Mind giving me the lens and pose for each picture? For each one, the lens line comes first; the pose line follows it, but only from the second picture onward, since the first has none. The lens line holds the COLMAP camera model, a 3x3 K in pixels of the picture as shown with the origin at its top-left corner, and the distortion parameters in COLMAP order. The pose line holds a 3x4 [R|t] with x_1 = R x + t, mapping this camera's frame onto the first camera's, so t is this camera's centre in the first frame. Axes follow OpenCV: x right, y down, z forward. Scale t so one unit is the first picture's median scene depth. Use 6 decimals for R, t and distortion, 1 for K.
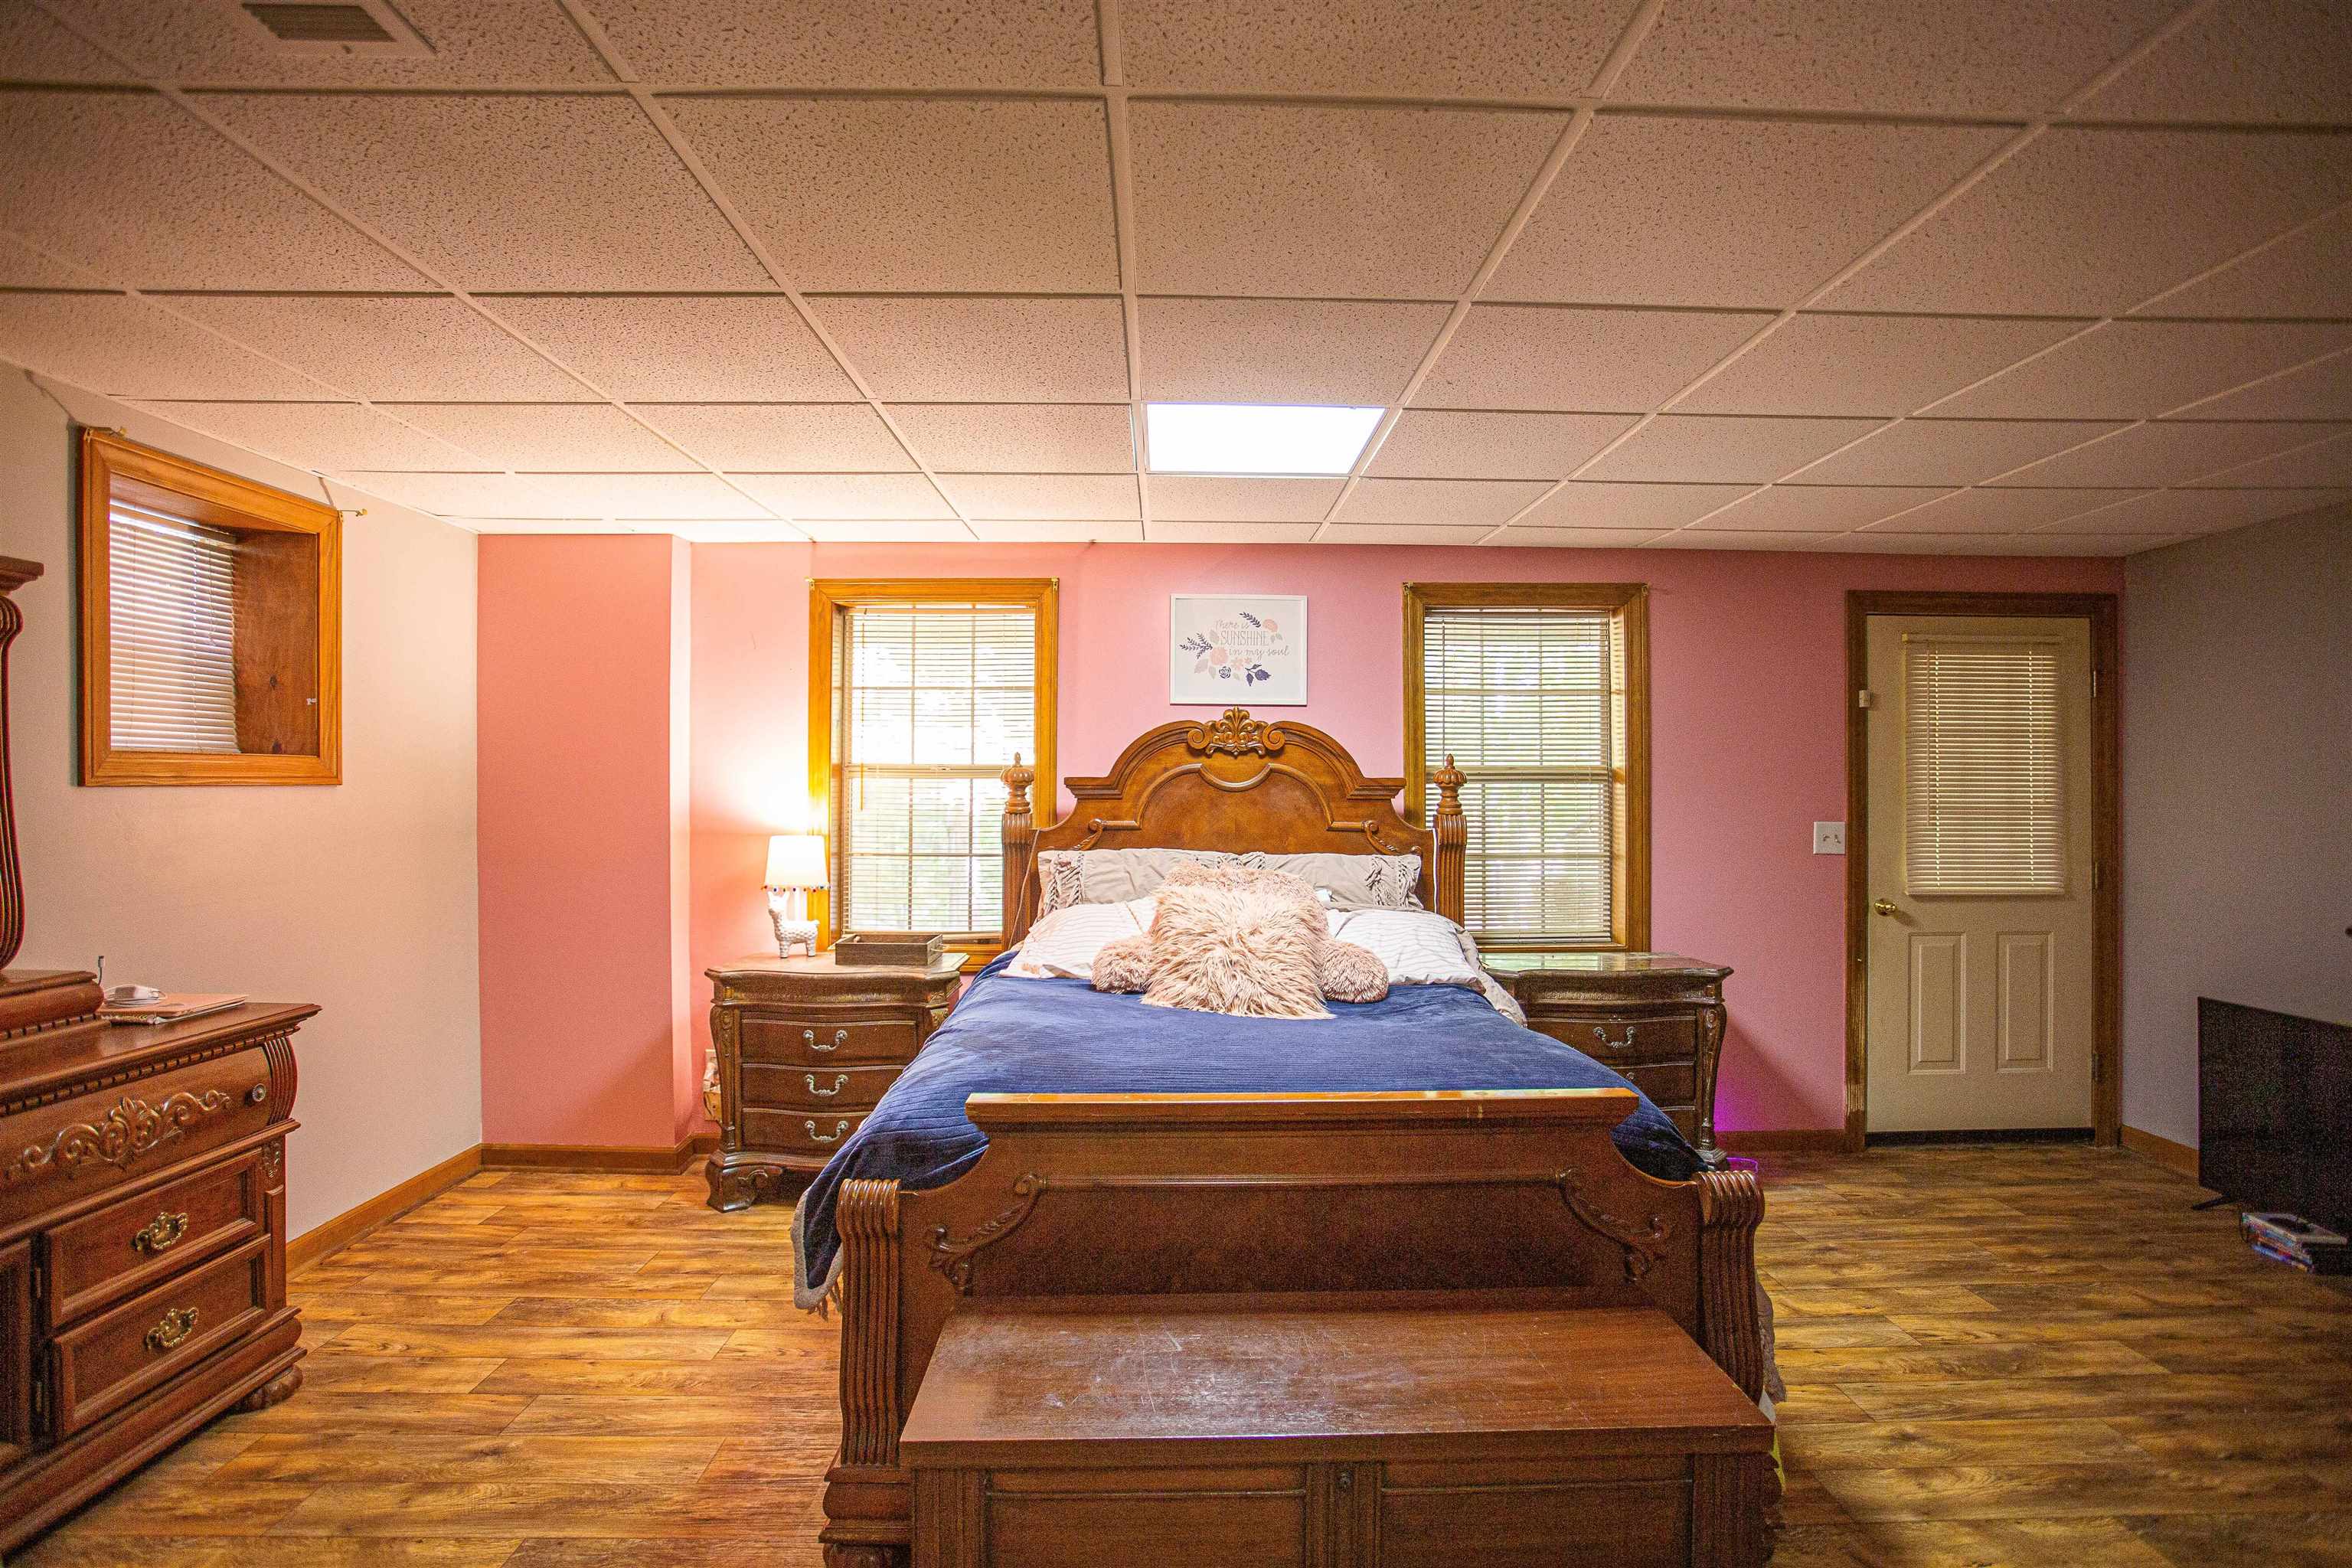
lens RADIAL K [[1154.2, 0, 1179.2], [0, 1154.2, 782.0], [0, 0, 1]] dist [-0.059781, 0.024188]
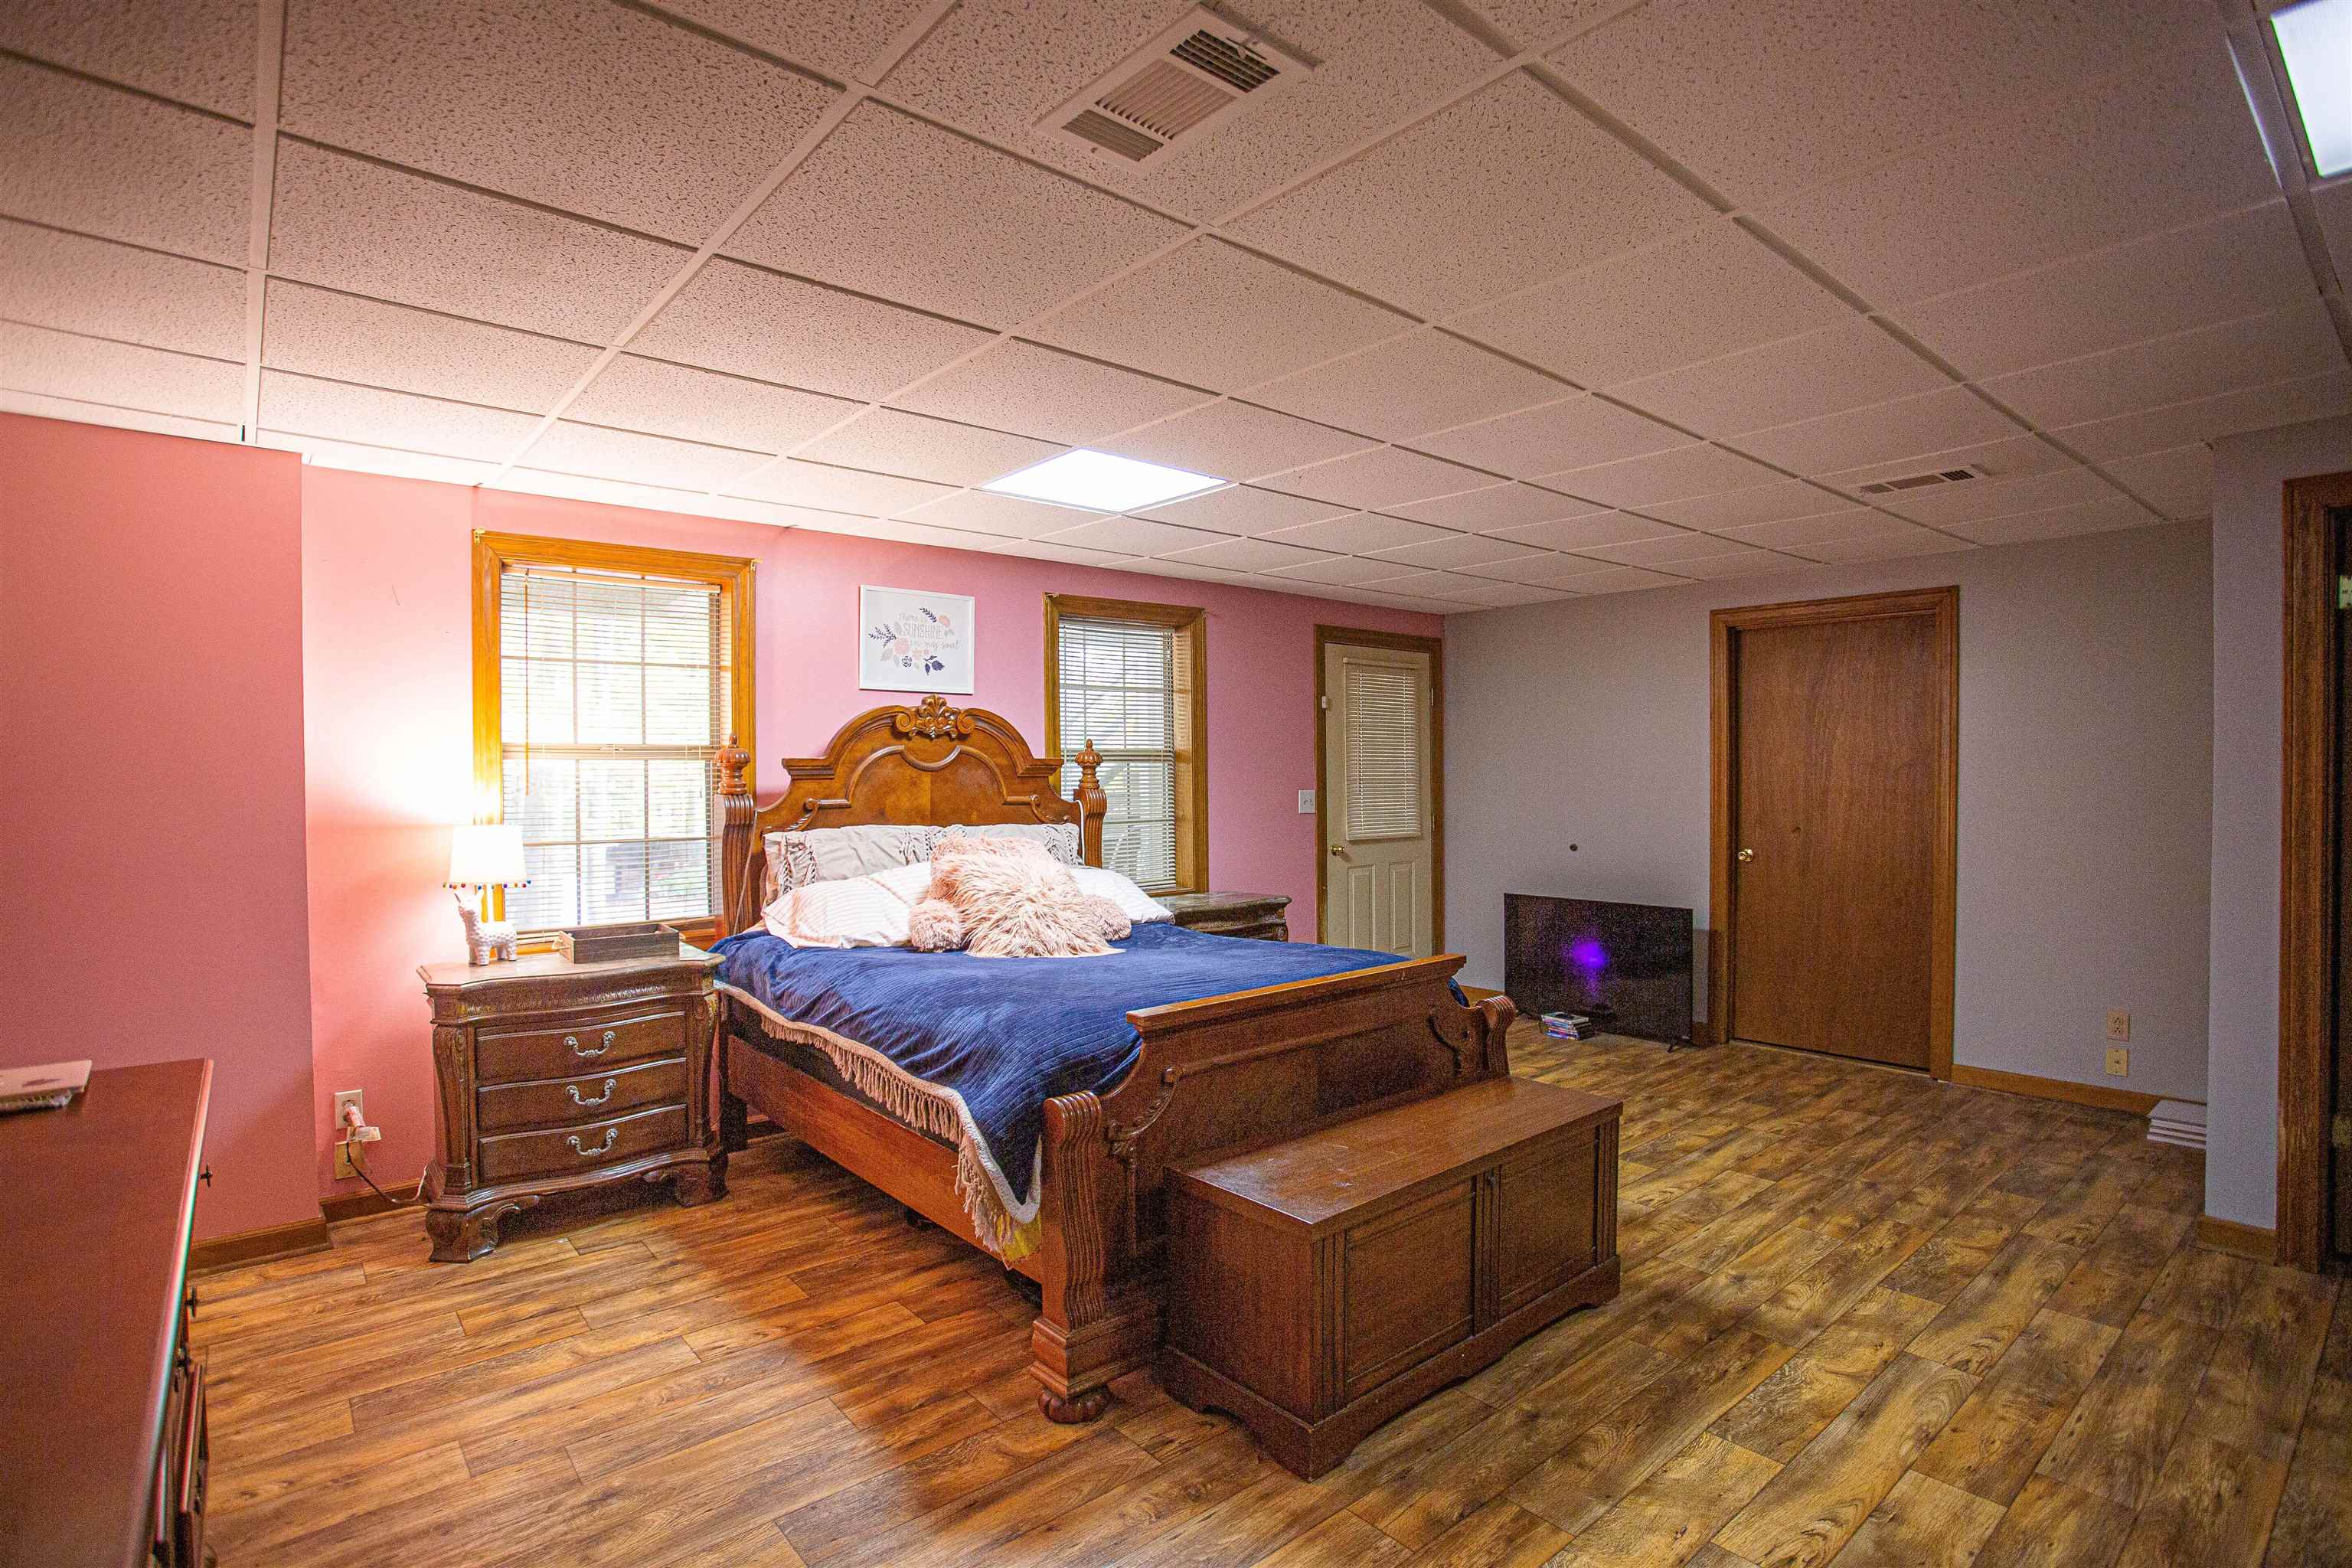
lens RADIAL K [[1154.2, 0, 1190.0], [0, 1154.2, 768.5], [0, 0, 1]] dist [-0.059781, 0.024188]
pose [[0.773573, -0.006147, 0.633677, -0.455510], [0.004007, 0.999980, 0.004809, 0.001629], [-0.633694, -0.001181, 0.773583, -0.004834]]
